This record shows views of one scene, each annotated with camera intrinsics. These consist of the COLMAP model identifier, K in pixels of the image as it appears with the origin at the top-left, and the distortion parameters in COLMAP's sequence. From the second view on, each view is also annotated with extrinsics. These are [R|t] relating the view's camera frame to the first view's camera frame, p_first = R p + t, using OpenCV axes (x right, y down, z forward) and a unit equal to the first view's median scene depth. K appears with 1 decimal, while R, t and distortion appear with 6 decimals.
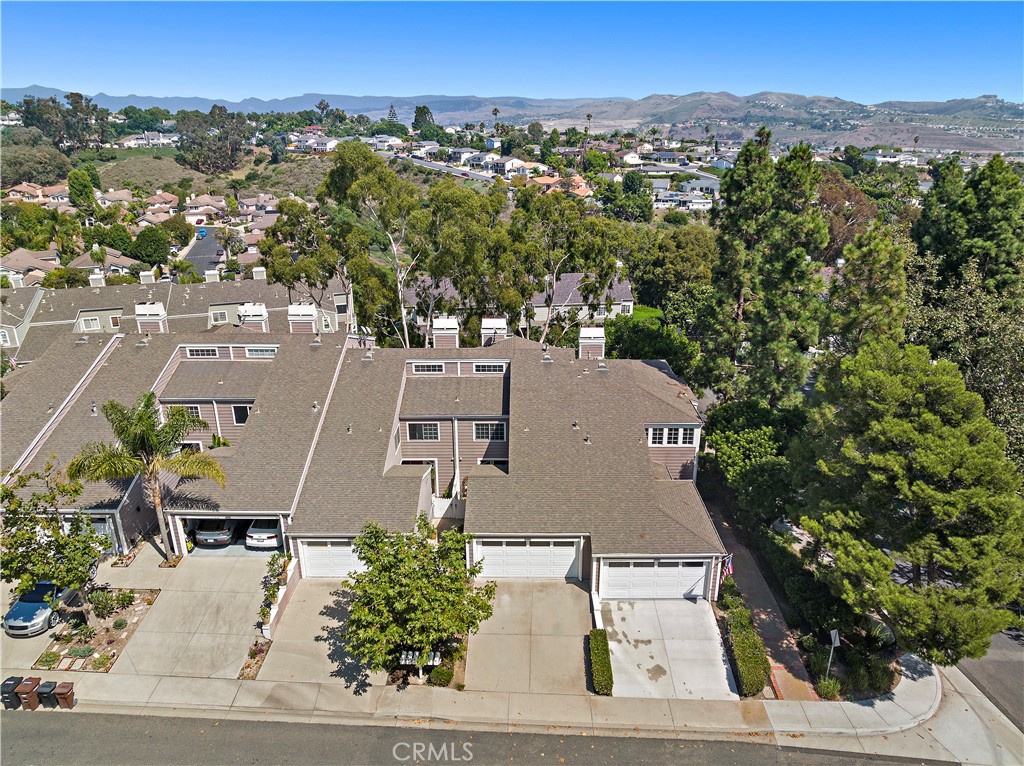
lens RADIAL K [[718.6, 0, 517.1], [0, 718.6, 384.2], [0, 0, 1]] dist [-0.034912, -0.000790]
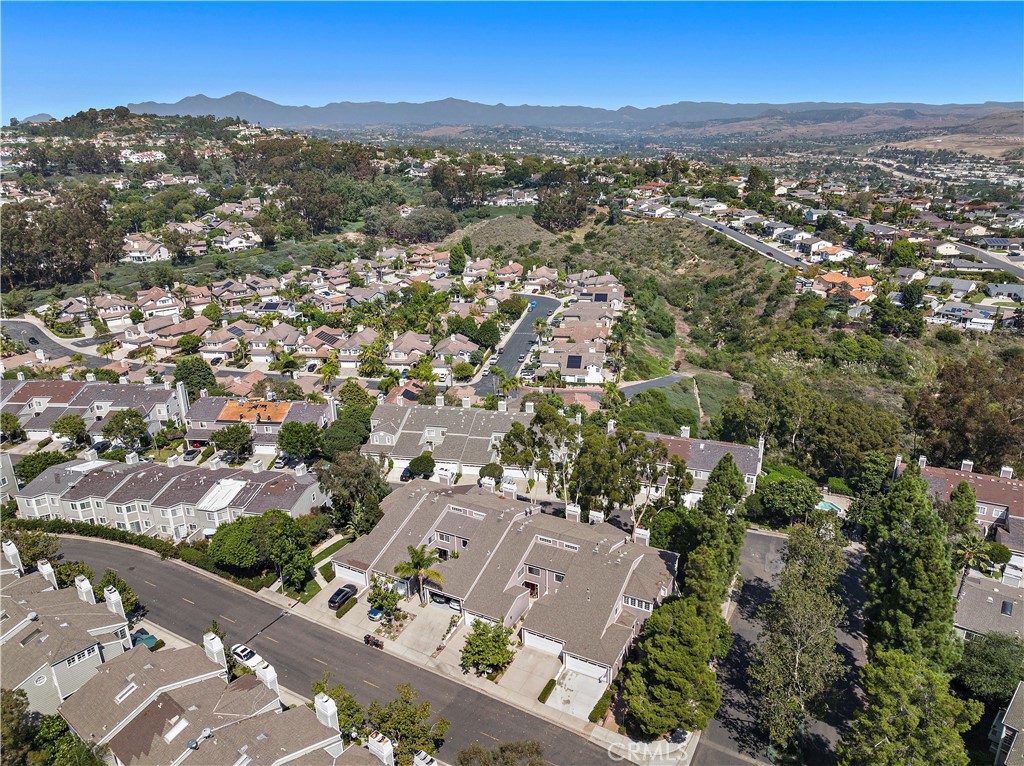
lens RADIAL K [[720.0, 0, 516.4], [0, 720.0, 386.8], [0, 0, 1]] dist [-0.057498, 0.031415]
pose [[0.887291, 0.143854, -0.438201, 0.873706], [-0.145979, 0.988861, 0.029040, -0.682547], [0.437498, 0.038201, 0.898408, -1.275906]]
